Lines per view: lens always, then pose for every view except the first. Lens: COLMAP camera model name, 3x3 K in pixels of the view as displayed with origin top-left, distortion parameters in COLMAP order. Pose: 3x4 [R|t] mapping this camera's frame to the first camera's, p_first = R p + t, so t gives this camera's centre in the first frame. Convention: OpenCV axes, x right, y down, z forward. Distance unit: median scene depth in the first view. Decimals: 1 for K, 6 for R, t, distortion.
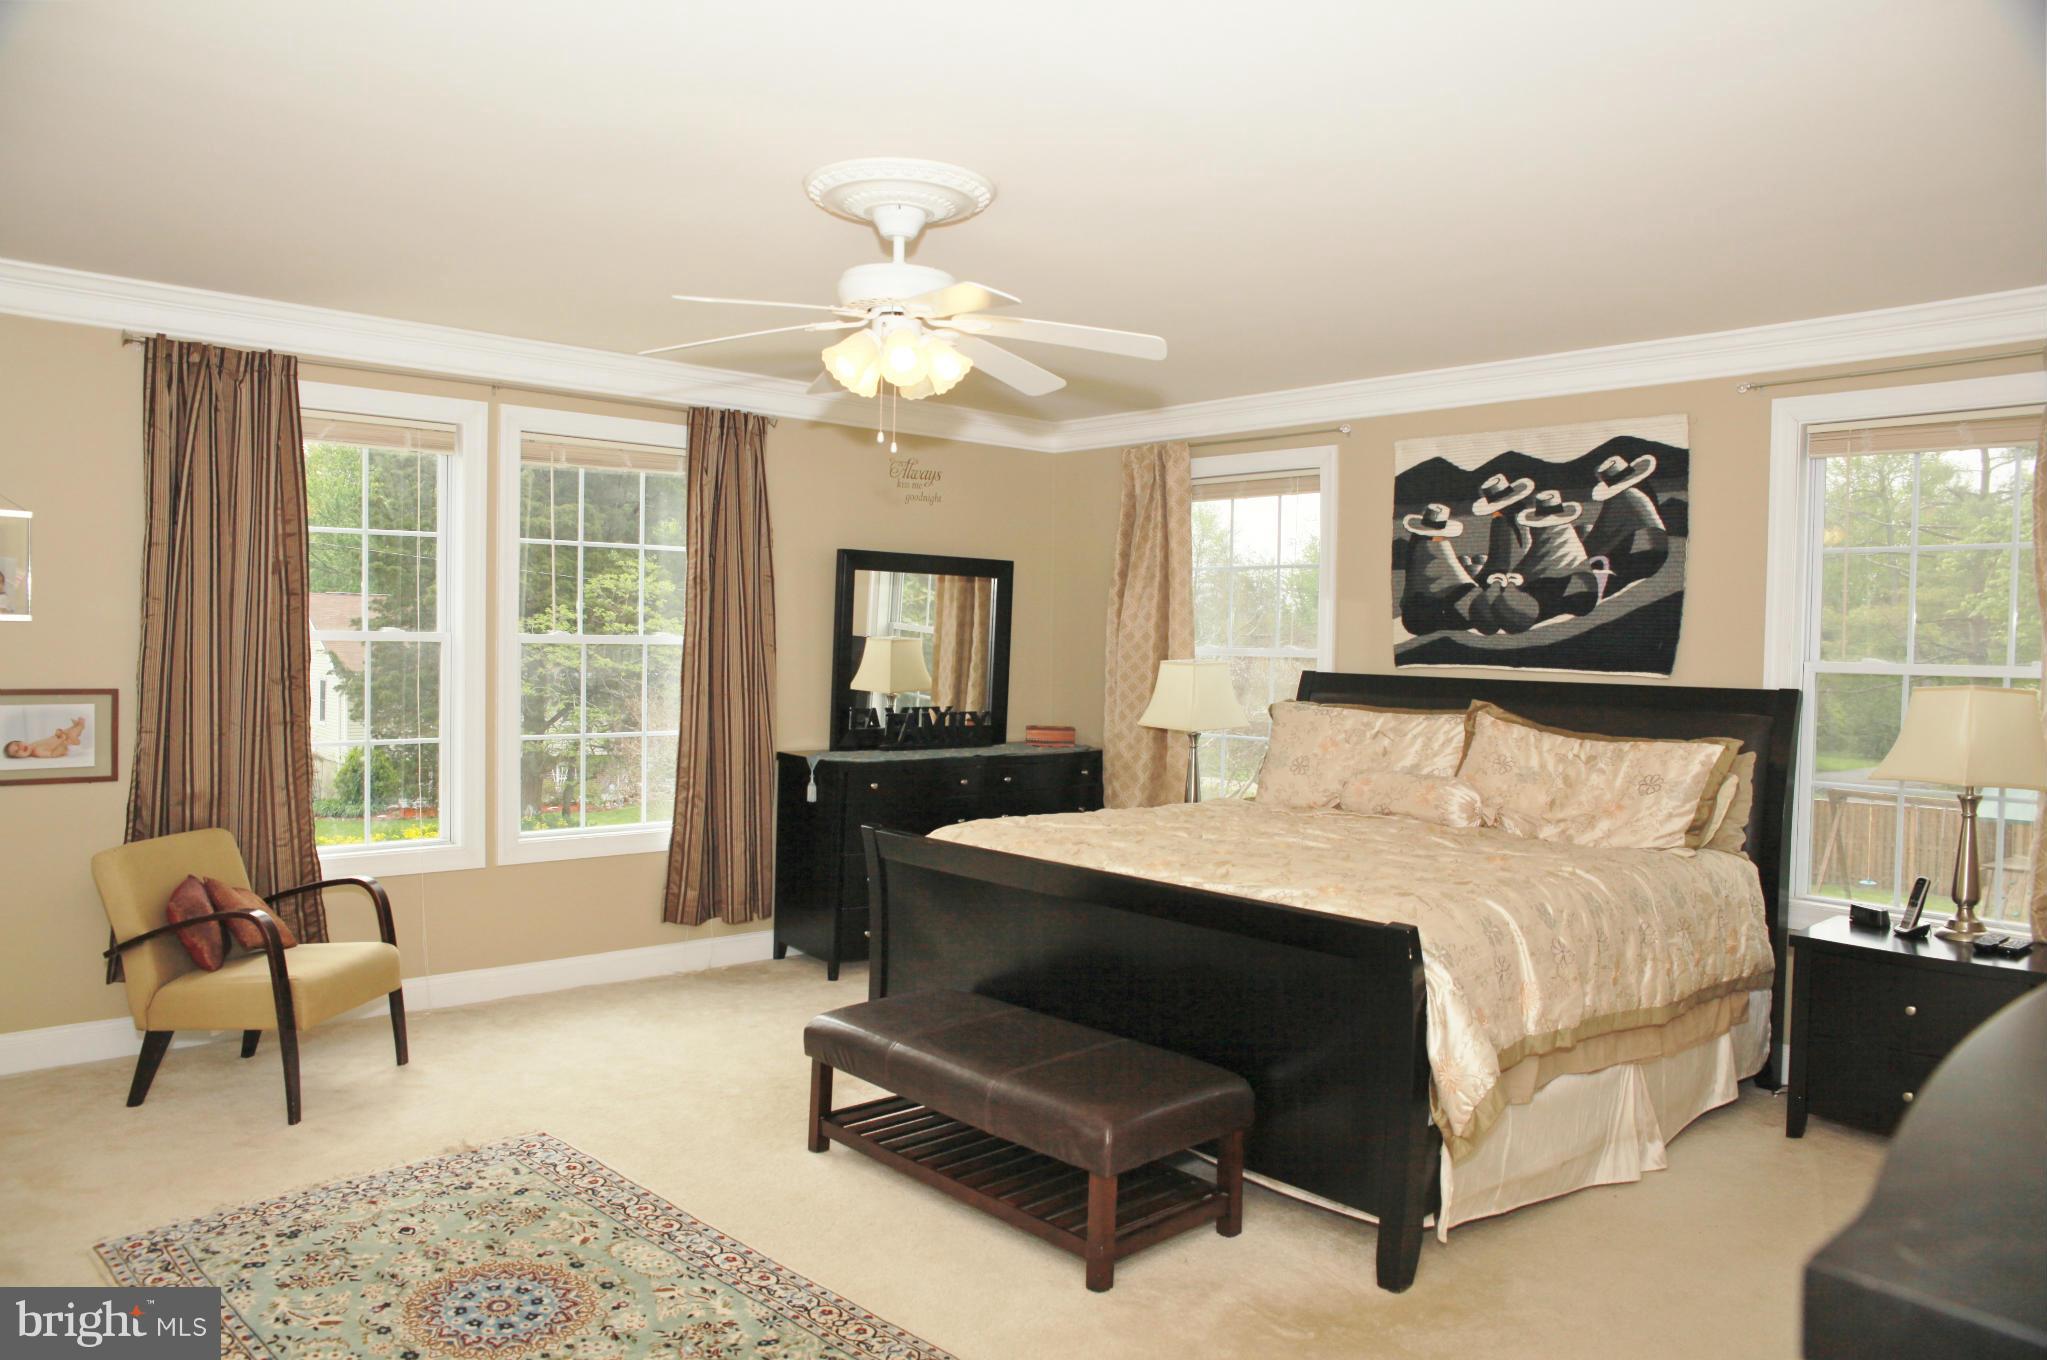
lens RADIAL K [[1381.6, 0, 1013.2], [0, 1381.6, 680.7], [0, 0, 1]] dist [-0.125155, 0.096783]
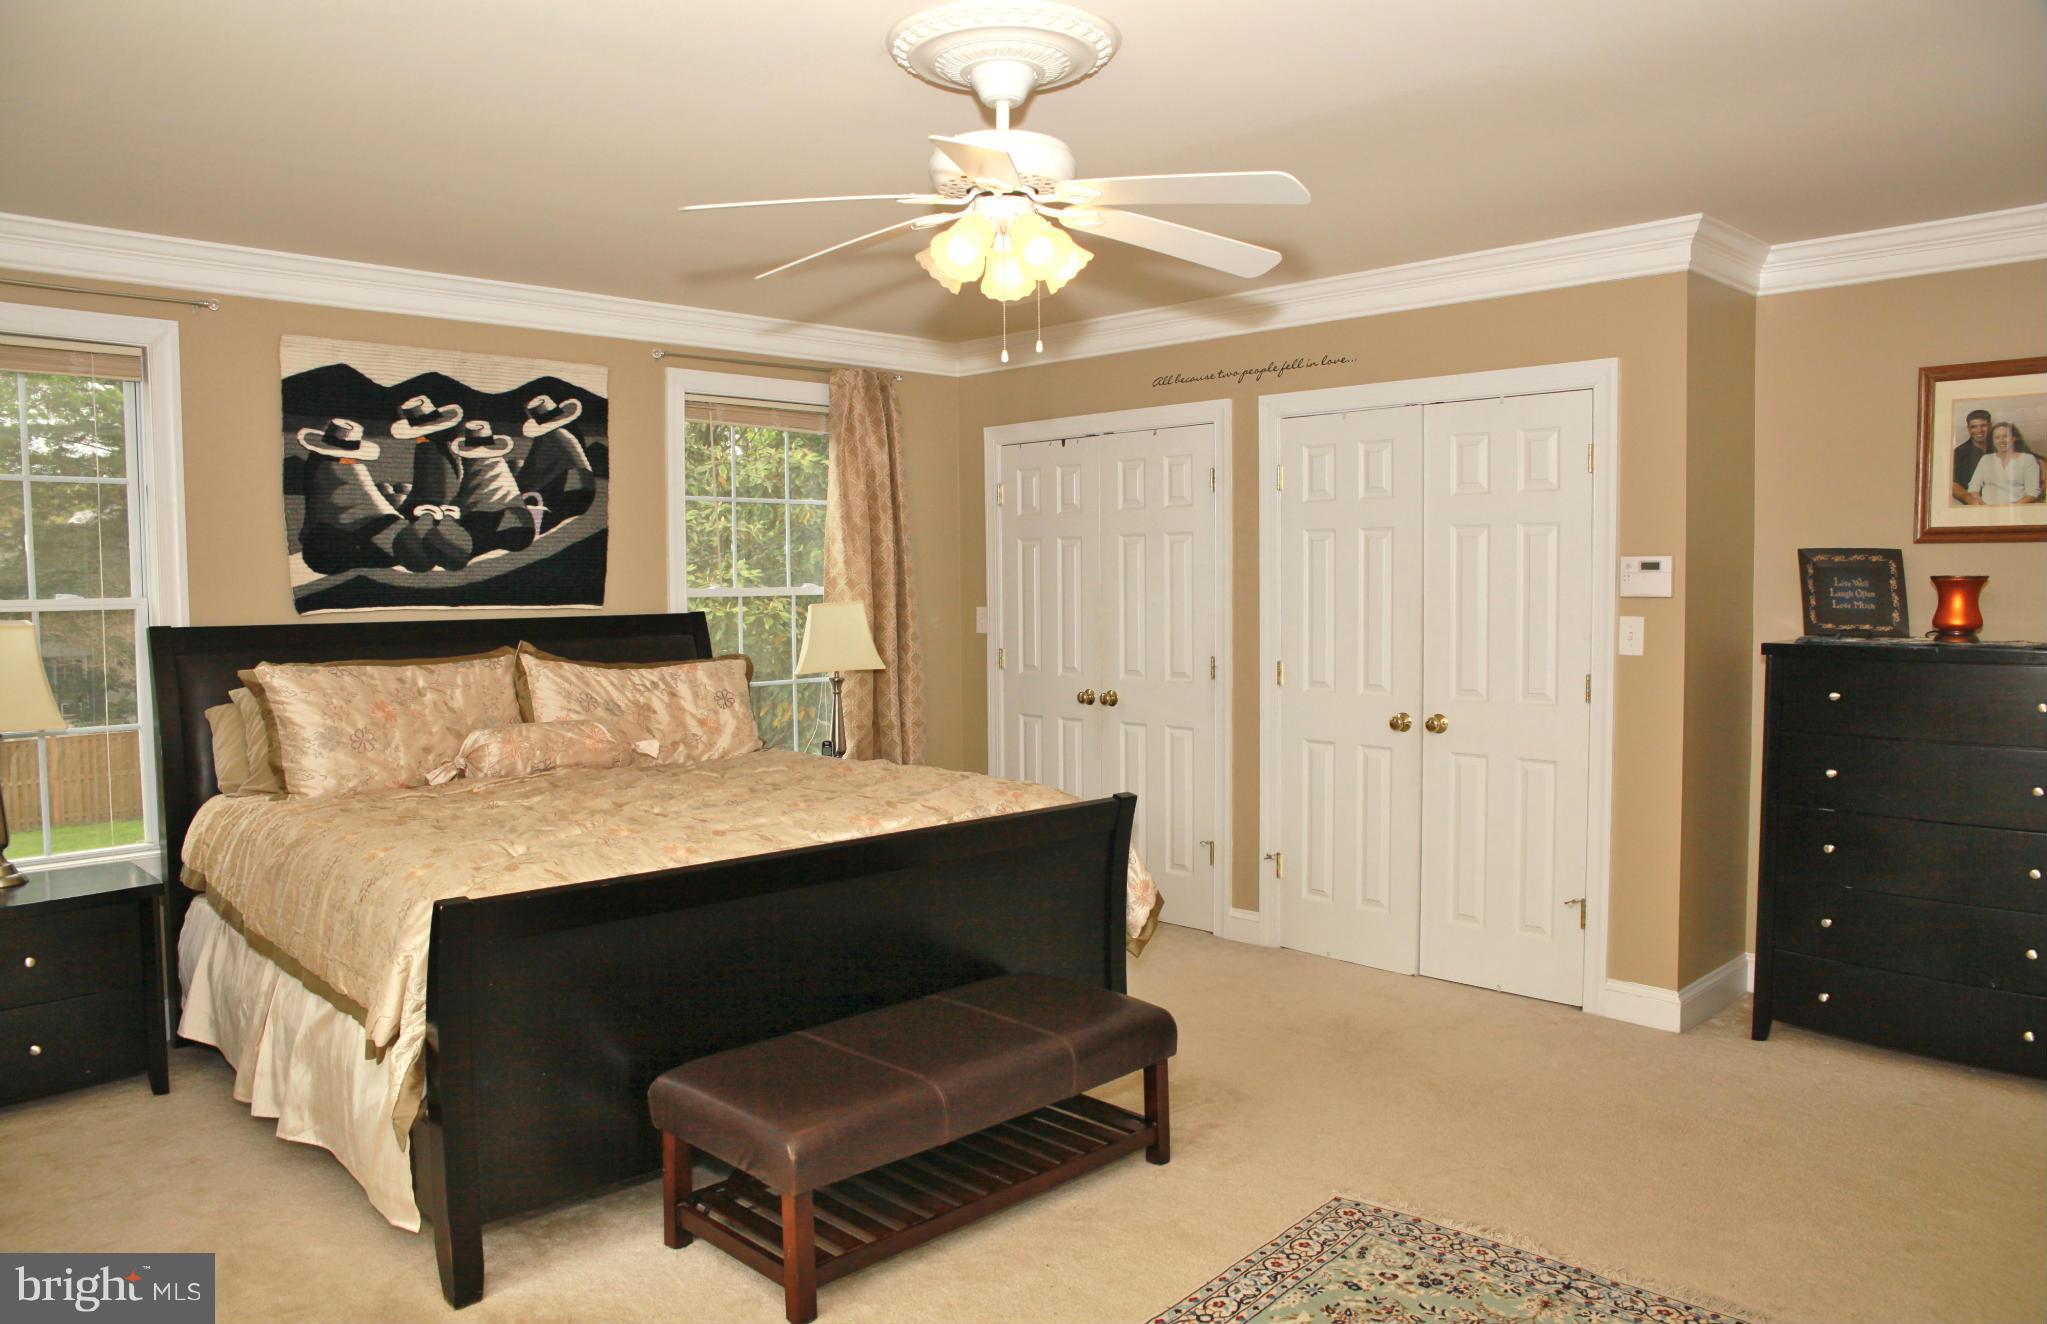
lens RADIAL K [[1415.3, 0, 1020.7], [0, 1415.3, 630.2], [0, 0, 1]] dist [-0.027695, 0.000016]
pose [[-0.020715, -0.064346, 0.997713, -0.620582], [0.035456, 0.997252, 0.065052, -0.043504], [-0.999157, 0.036722, -0.018377, 0.640983]]
